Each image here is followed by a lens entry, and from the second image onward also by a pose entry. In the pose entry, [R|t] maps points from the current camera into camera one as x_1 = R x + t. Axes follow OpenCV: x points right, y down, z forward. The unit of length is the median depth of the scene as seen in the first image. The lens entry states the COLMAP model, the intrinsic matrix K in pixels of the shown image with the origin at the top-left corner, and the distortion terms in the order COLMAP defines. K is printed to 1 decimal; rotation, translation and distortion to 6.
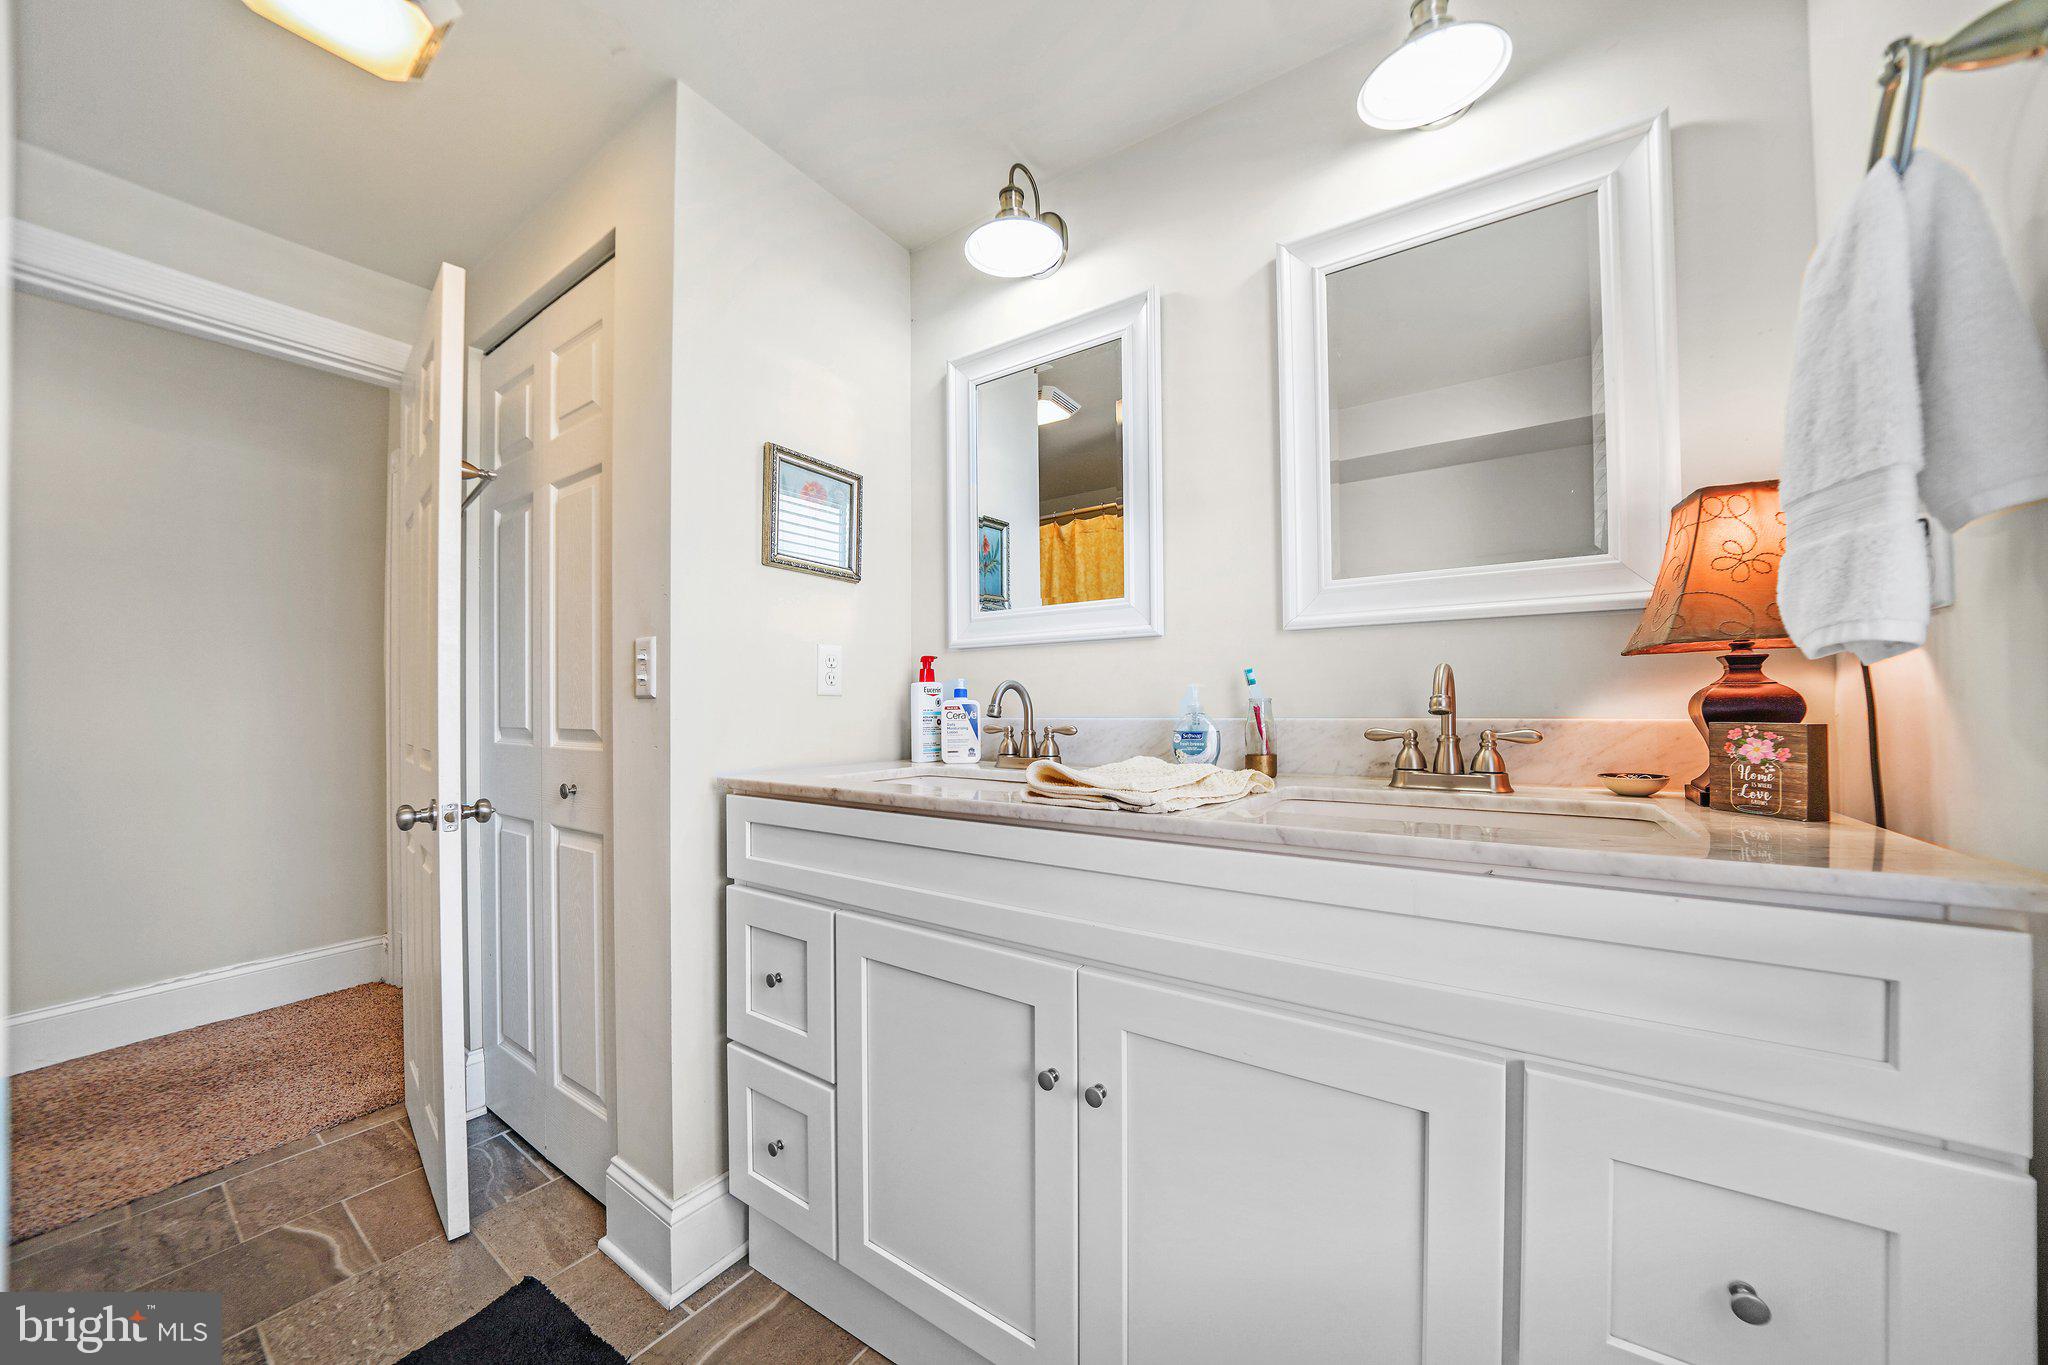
lens RADIAL K [[713.5, 0, 1018.4], [0, 713.5, 704.6], [0, 0, 1]] dist [-0.021495, 0.001196]
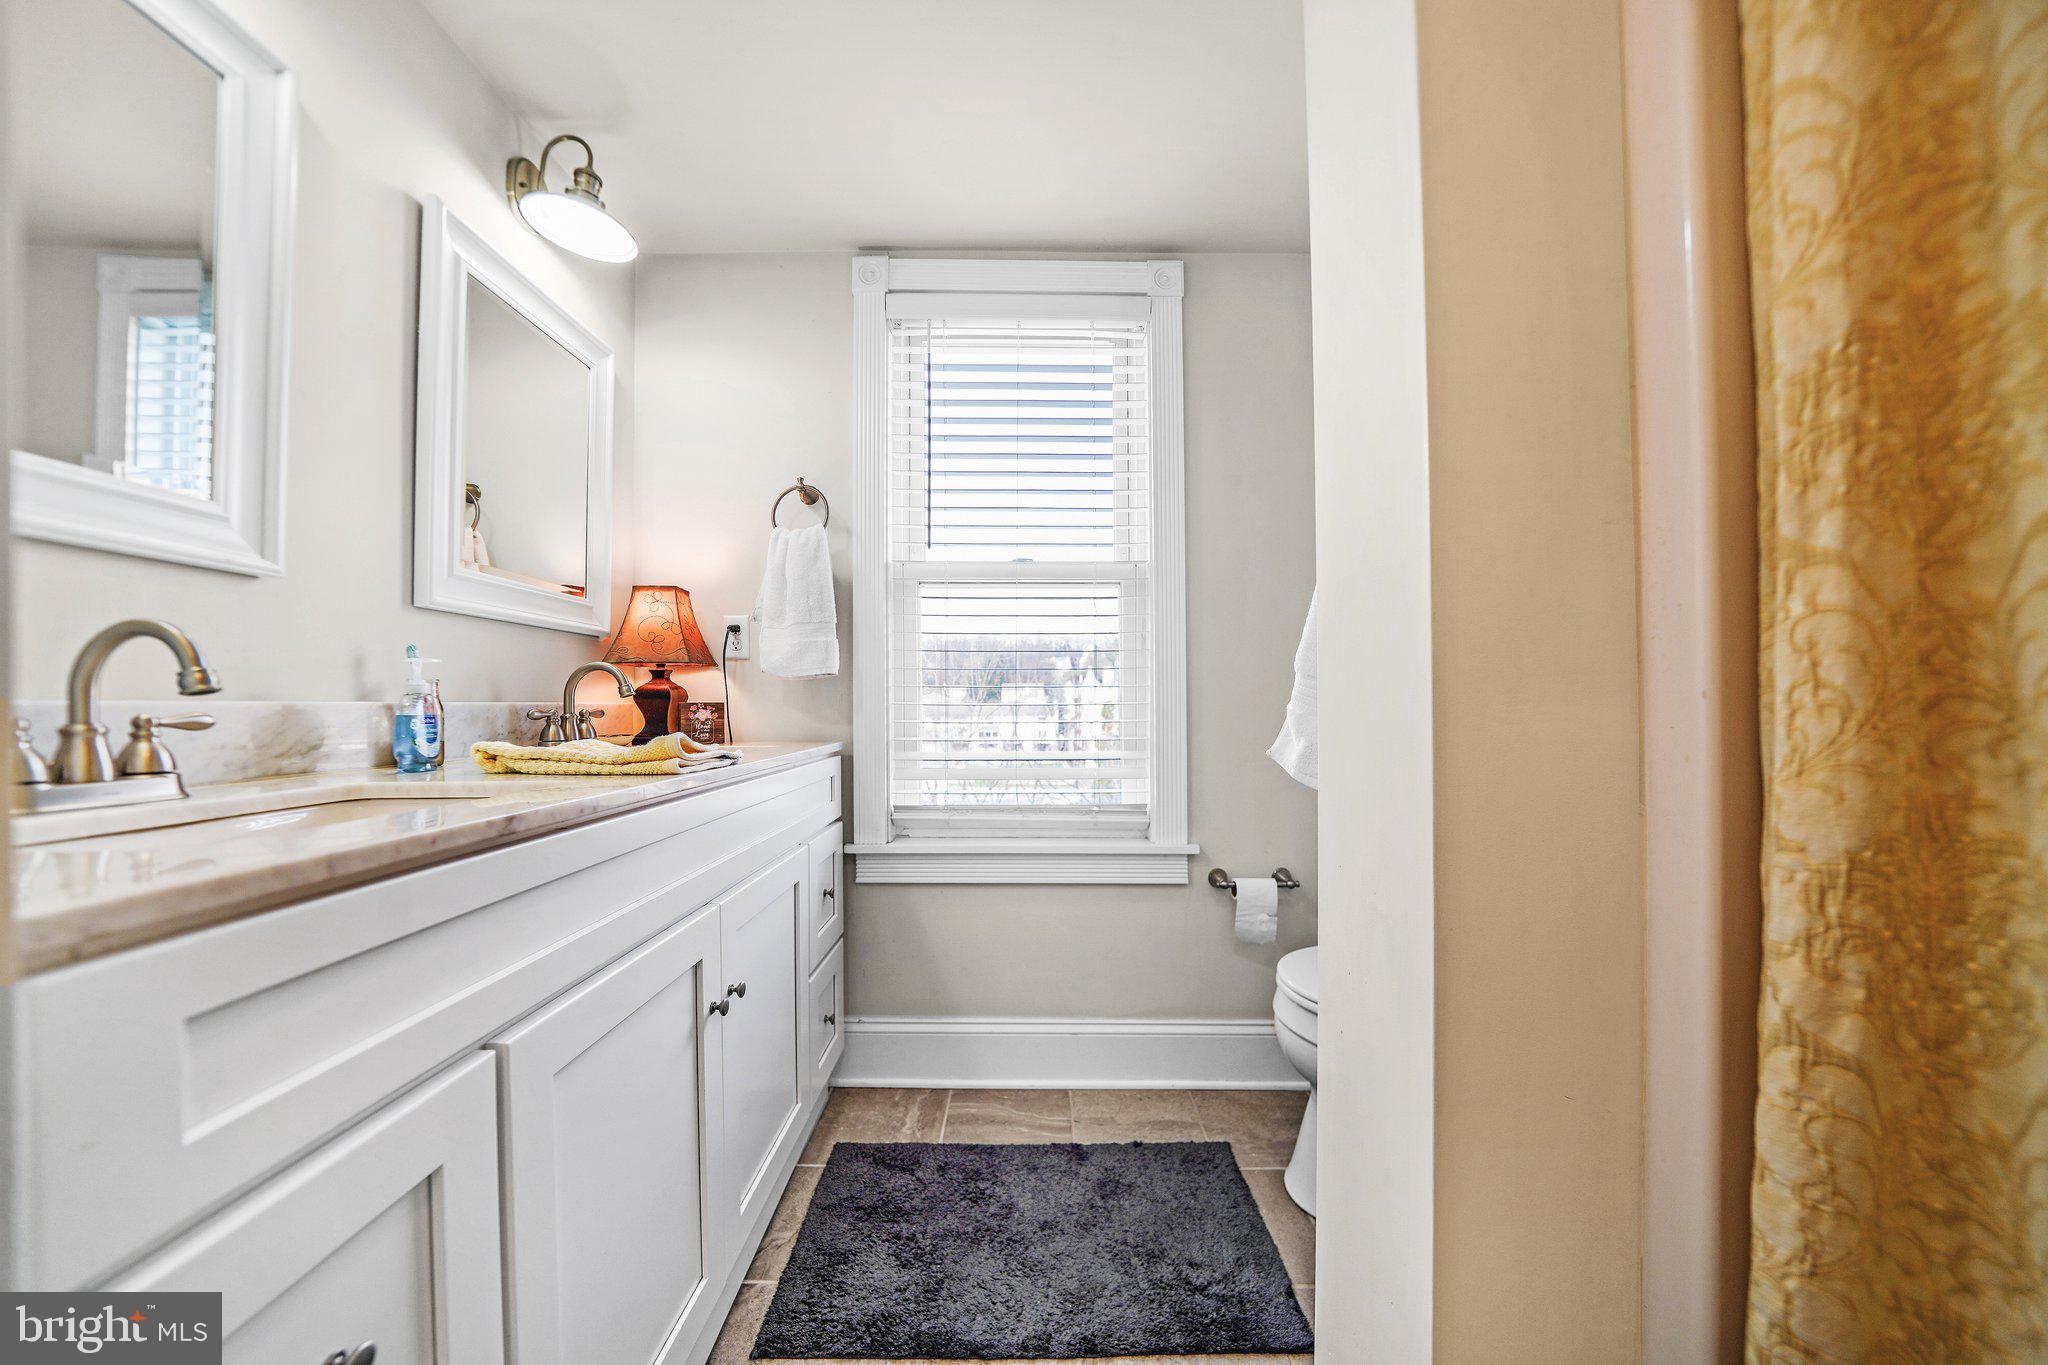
lens RADIAL K [[713.5, 0, 1024.1], [0, 713.5, 697.8], [0, 0, 1]] dist [-0.021495, 0.001196]
pose [[-0.576621, 0.011635, 0.816929, -0.946457], [-0.009662, 0.999732, -0.021058, 0.031912], [-0.816955, -0.020036, -0.576354, 0.986270]]
